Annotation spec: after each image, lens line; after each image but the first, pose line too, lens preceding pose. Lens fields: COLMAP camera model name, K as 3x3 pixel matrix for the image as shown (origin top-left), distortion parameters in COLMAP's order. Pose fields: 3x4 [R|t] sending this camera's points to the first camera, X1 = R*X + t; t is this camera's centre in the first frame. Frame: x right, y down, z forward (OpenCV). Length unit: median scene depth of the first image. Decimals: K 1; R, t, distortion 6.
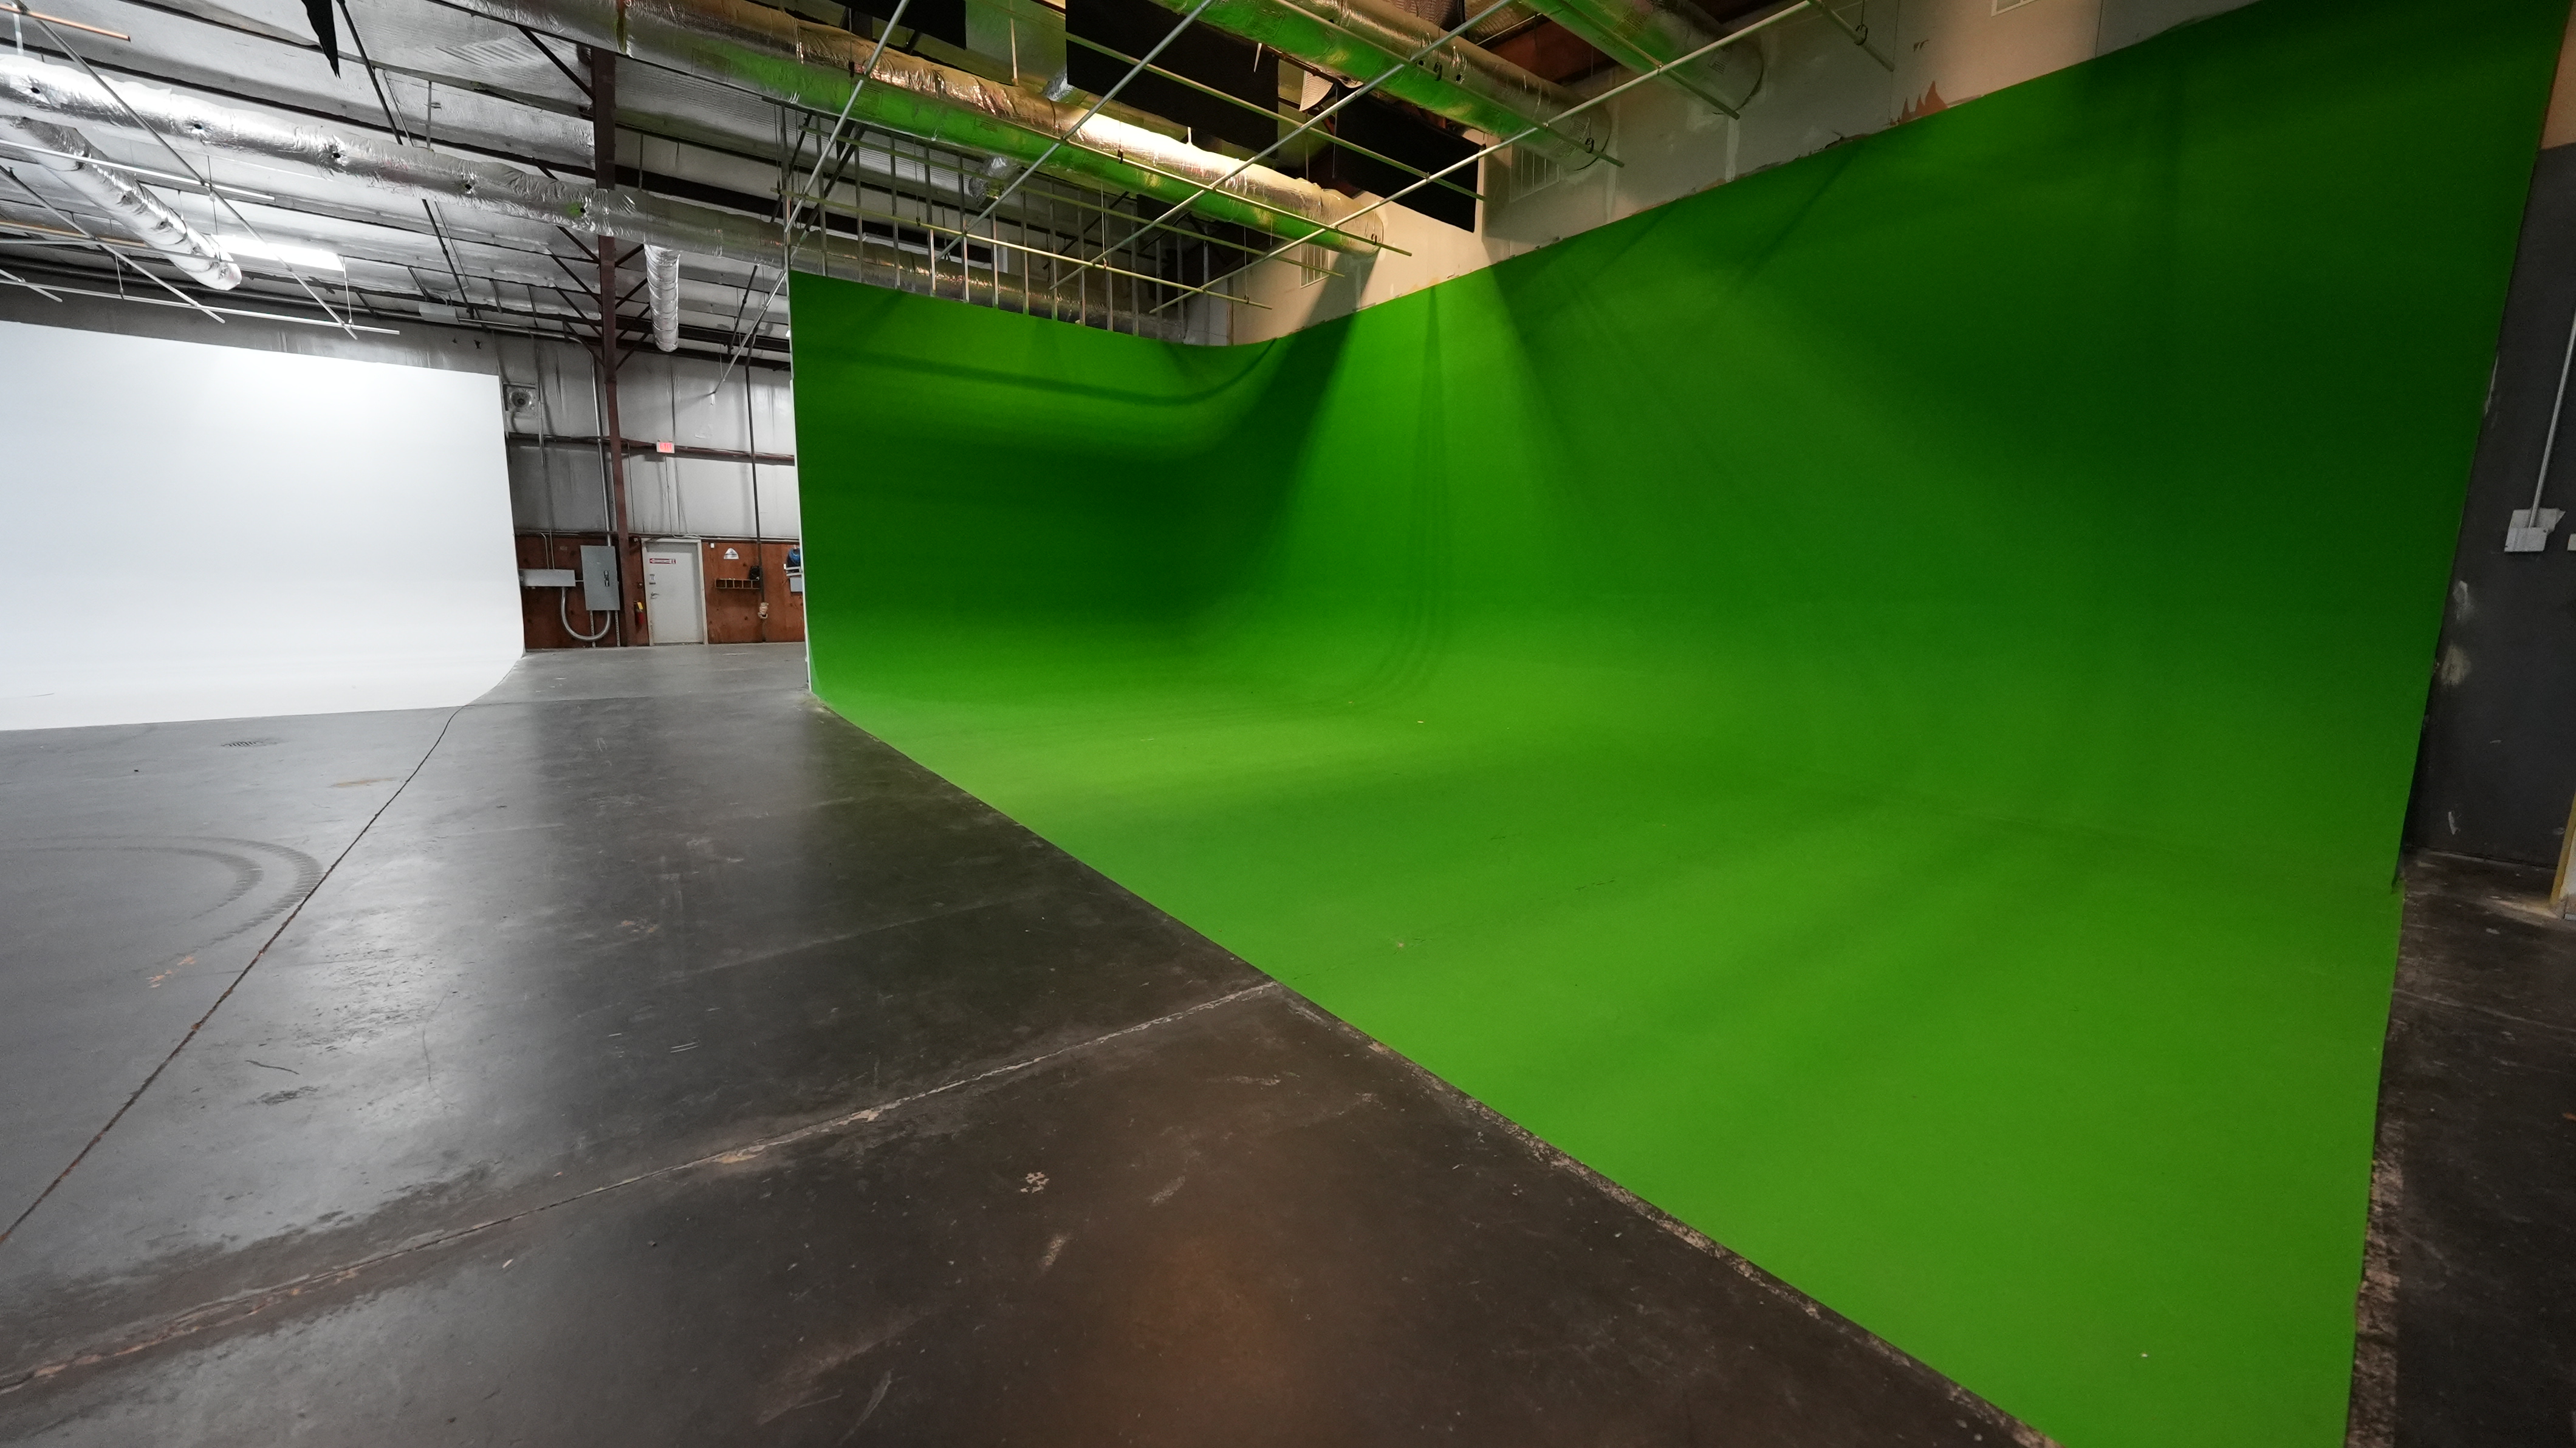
lens RADIAL K [[902.7, 0, 1283.6], [0, 902.7, 708.5], [0, 0, 1]] dist [-0.015896, 0.000485]
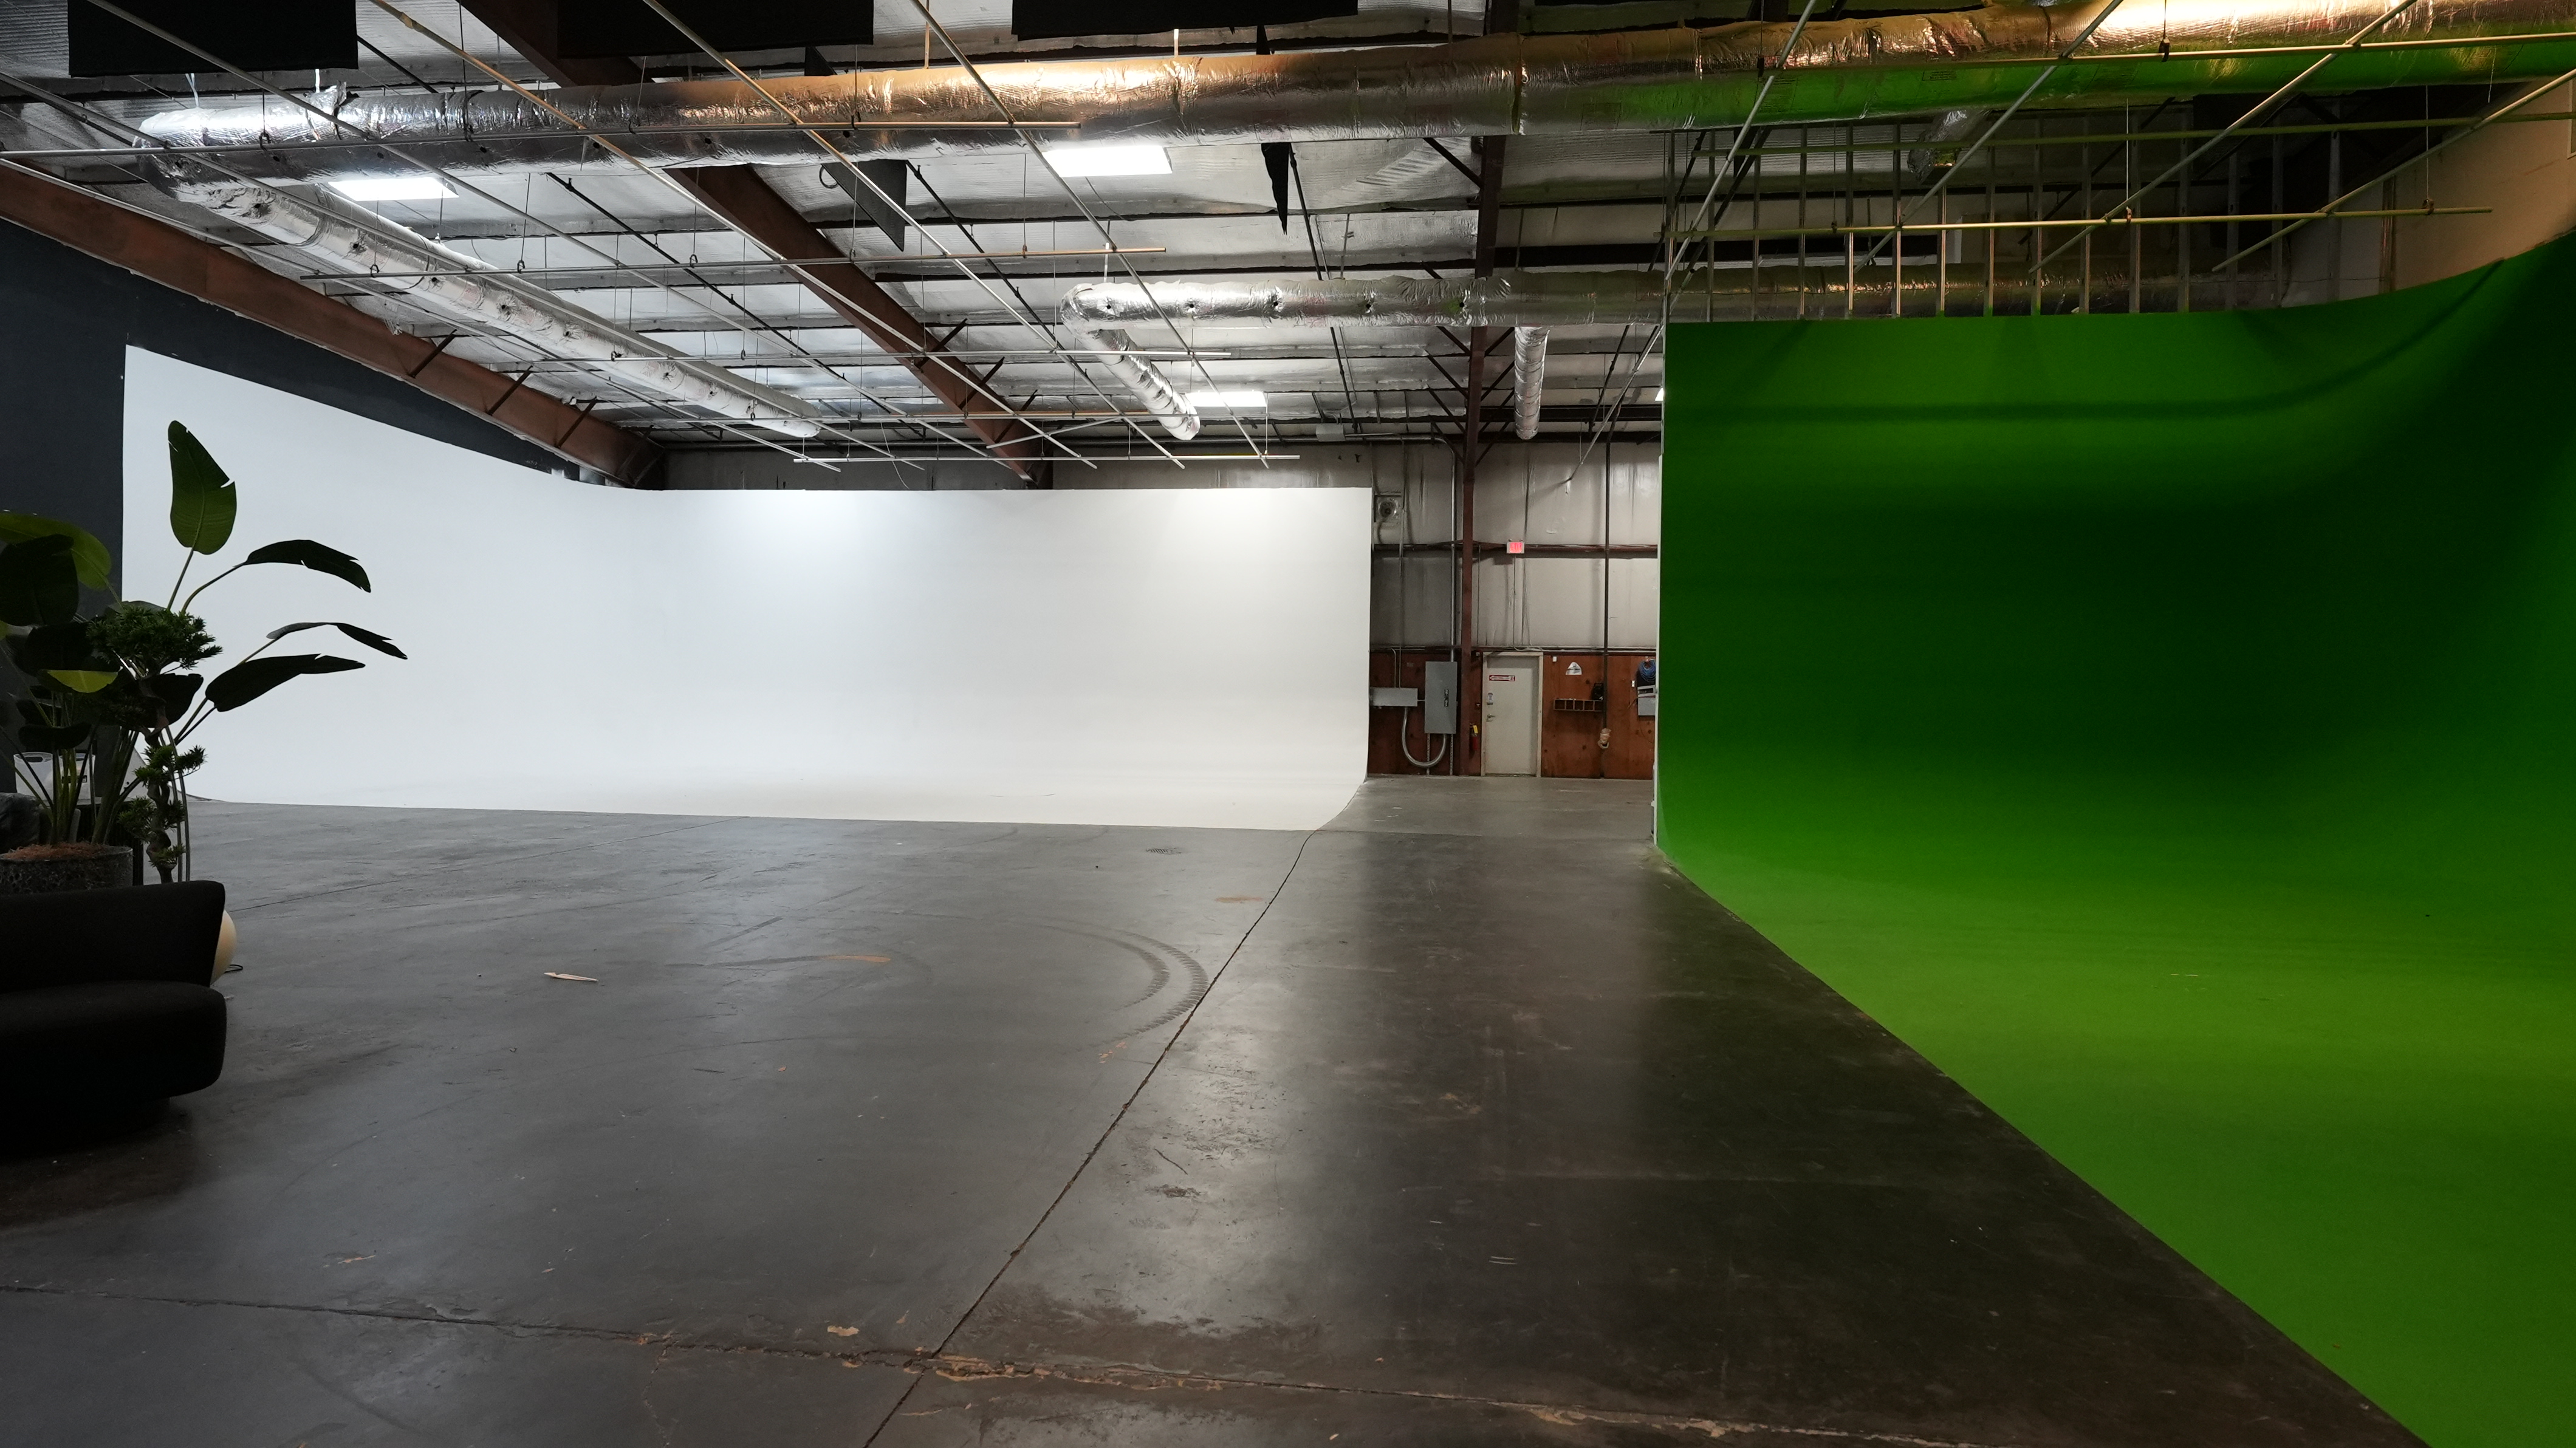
lens RADIAL K [[1279.7, 0, 1283.8], [0, 1279.7, 708.6], [0, 0, 1]] dist [0.004476, 0.002699]
pose [[0.721765, 0.007264, -0.692101, 0.003035], [-0.100050, 0.990538, -0.093942, -0.000161], [0.684869, 0.137048, 0.715662, -0.023020]]
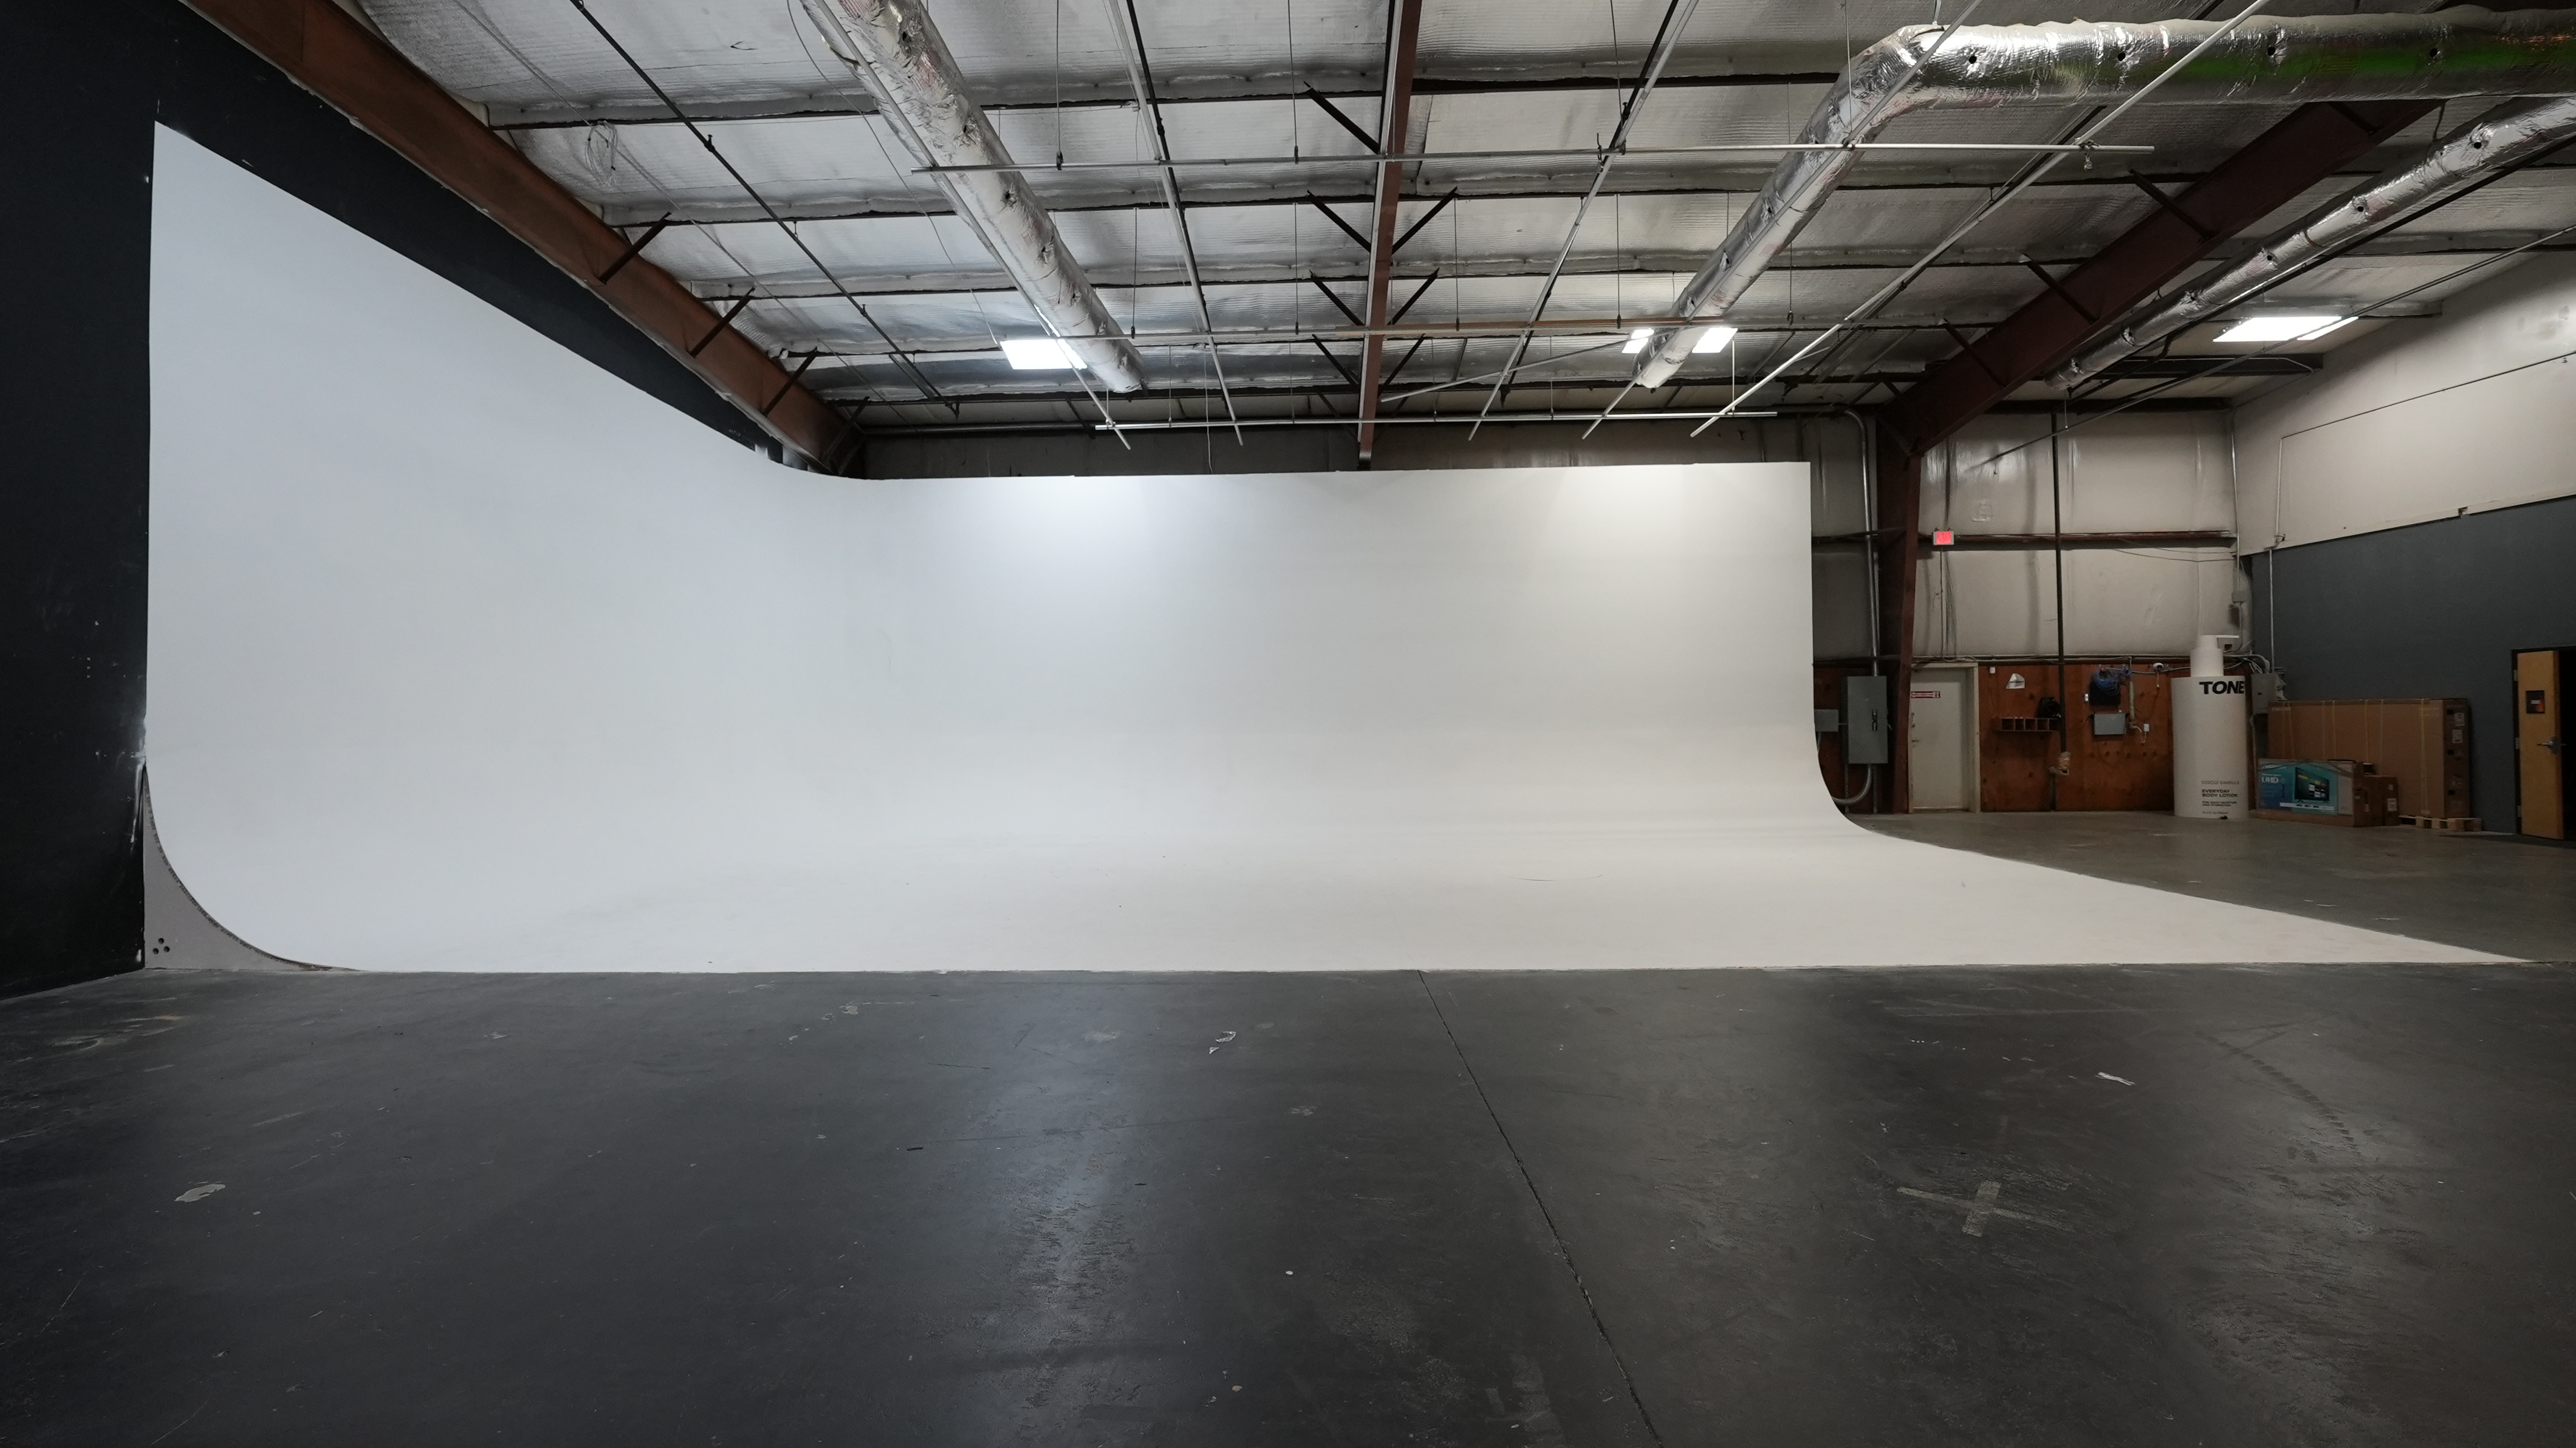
lens RADIAL K [[1069.8, 0, 1282.6], [0, 1069.8, 715.1], [0, 0, 1]] dist [-0.003573, -0.000075]
pose [[0.777751, -0.022312, -0.628177, -1.023657], [-0.066743, 0.990789, -0.117826, -0.024793], [0.625019, 0.133566, 0.769098, 0.045369]]
